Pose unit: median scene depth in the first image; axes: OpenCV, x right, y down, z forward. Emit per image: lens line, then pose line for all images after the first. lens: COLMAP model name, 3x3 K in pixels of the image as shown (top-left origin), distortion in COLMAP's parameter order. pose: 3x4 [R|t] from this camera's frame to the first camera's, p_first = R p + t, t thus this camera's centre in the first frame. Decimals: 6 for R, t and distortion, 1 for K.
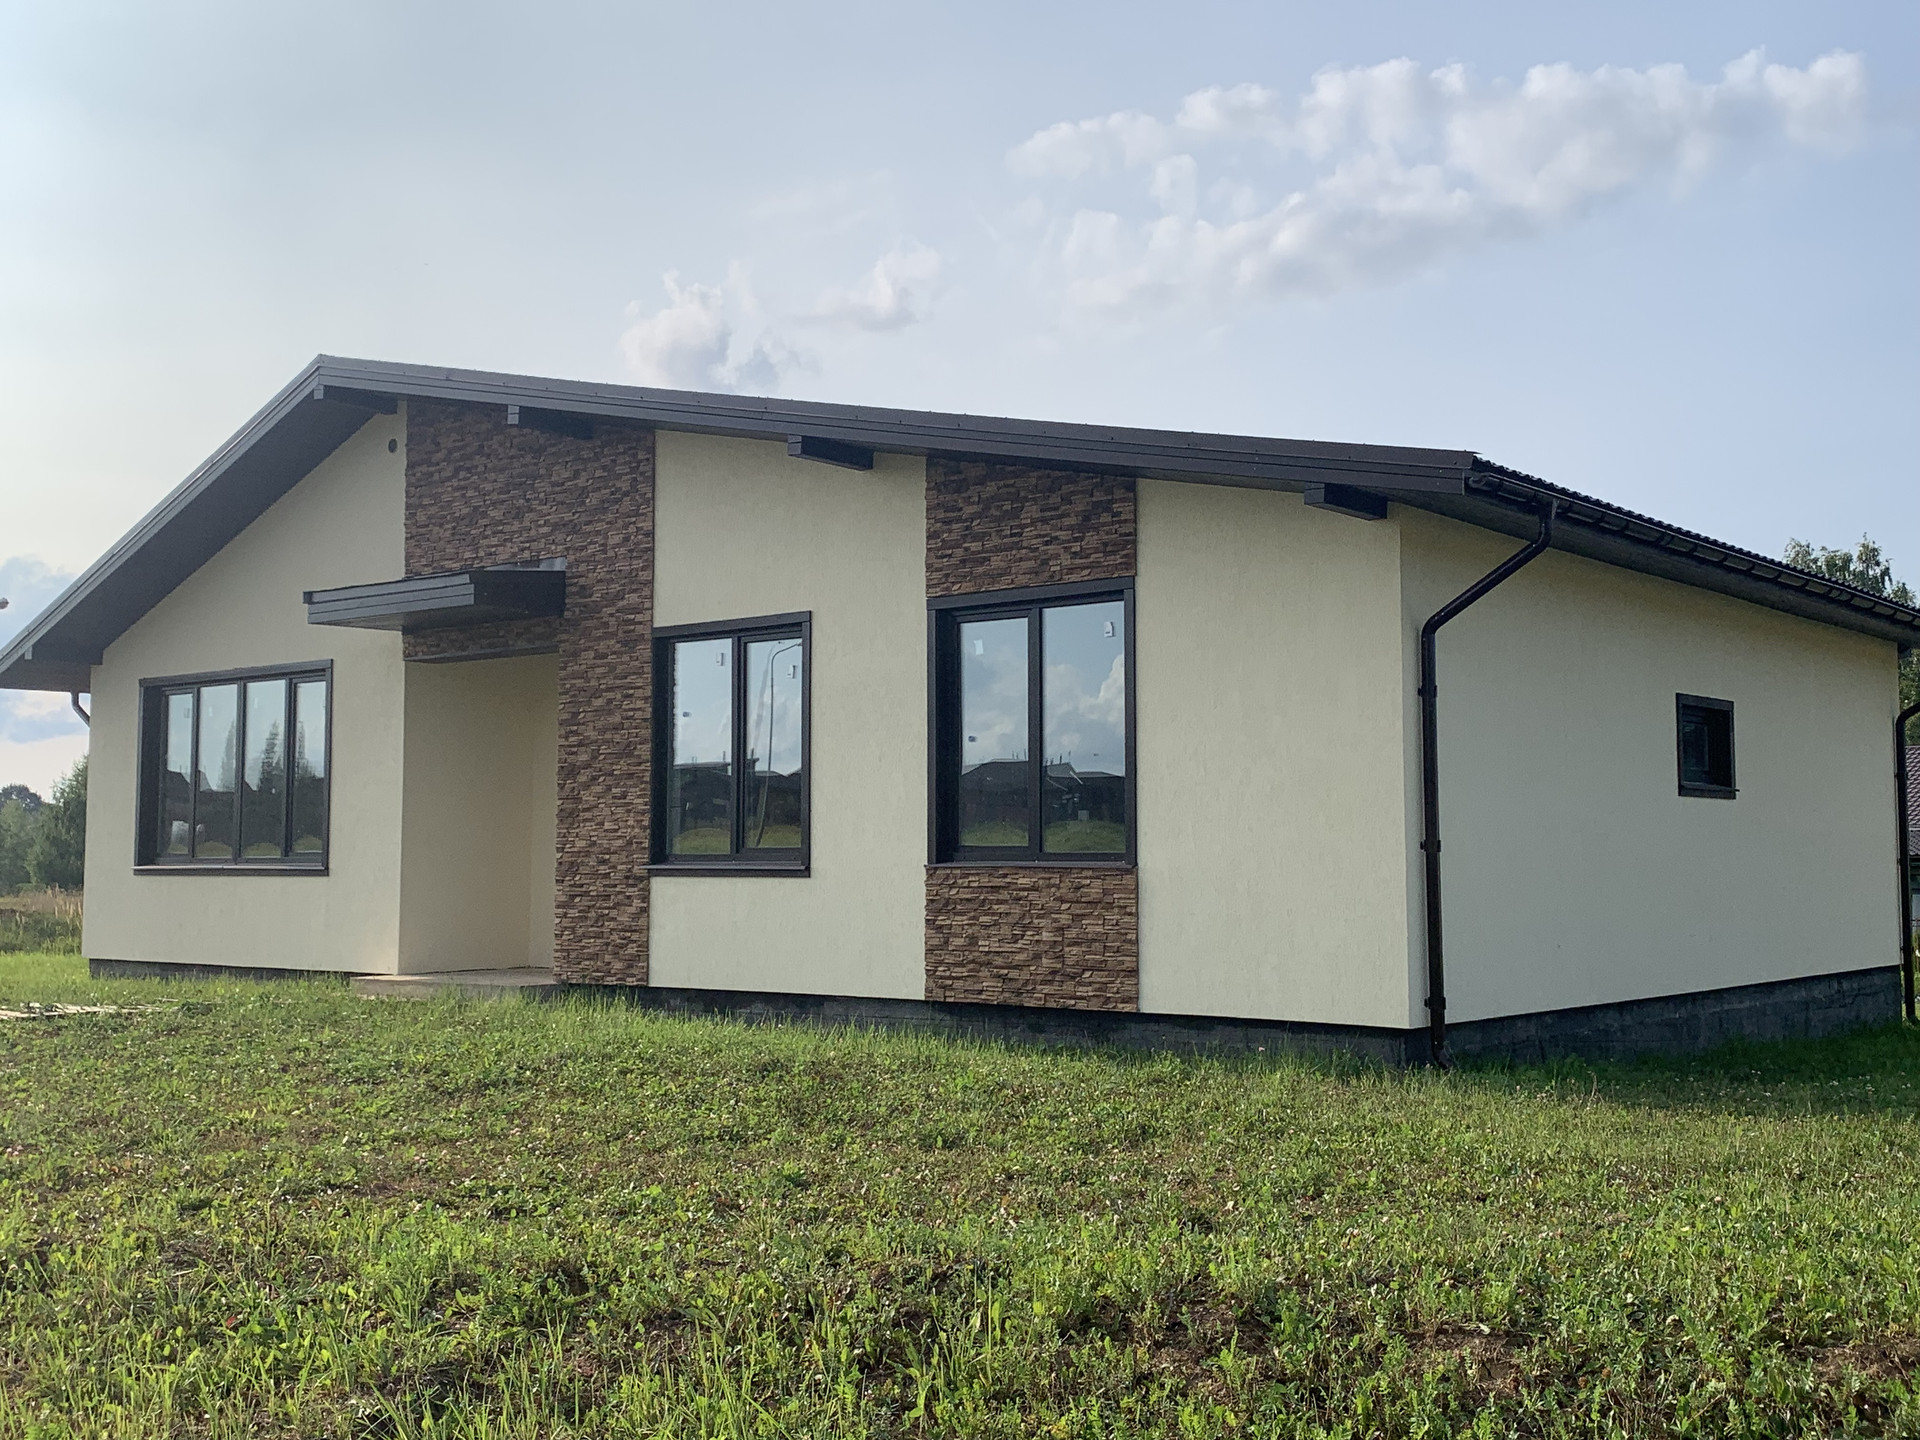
lens RADIAL K [[2205.6, 0, 965.6], [0, 2205.6, 733.2], [0, 0, 1]] dist [0.100818, 0.000000]
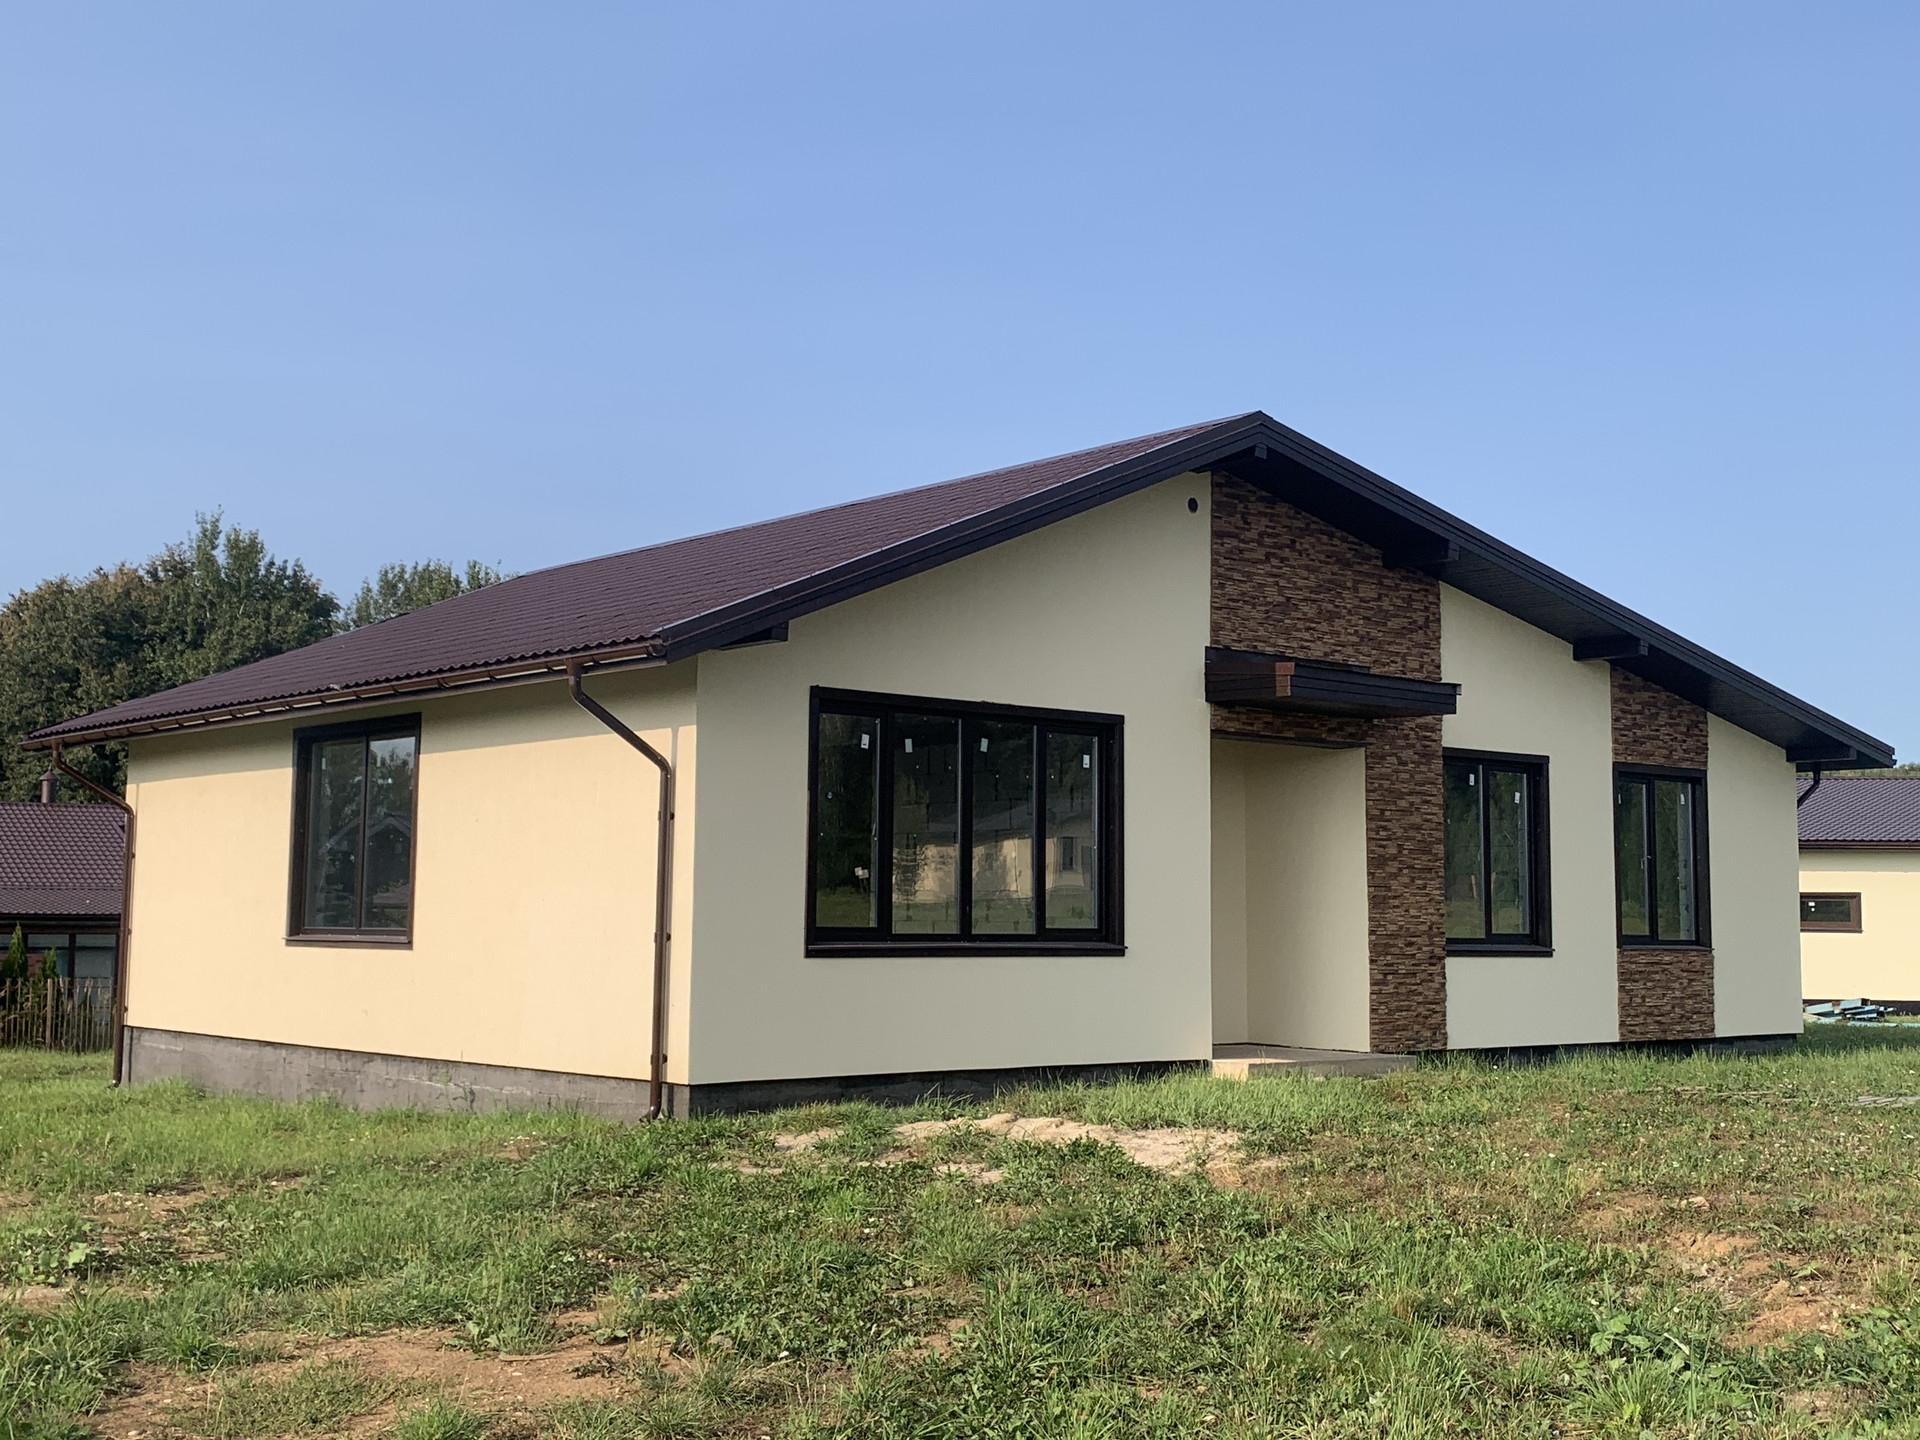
lens RADIAL K [[2211.3, 0, 962.9], [0, 2211.3, 707.3], [0, 0, 1]] dist [-0.017329, 0.000000]
pose [[0.177314, 0.094906, 0.979567, -1.351281], [-0.074956, 0.993751, -0.082712, 0.048812], [-0.981296, -0.058759, 0.183320, 1.034213]]
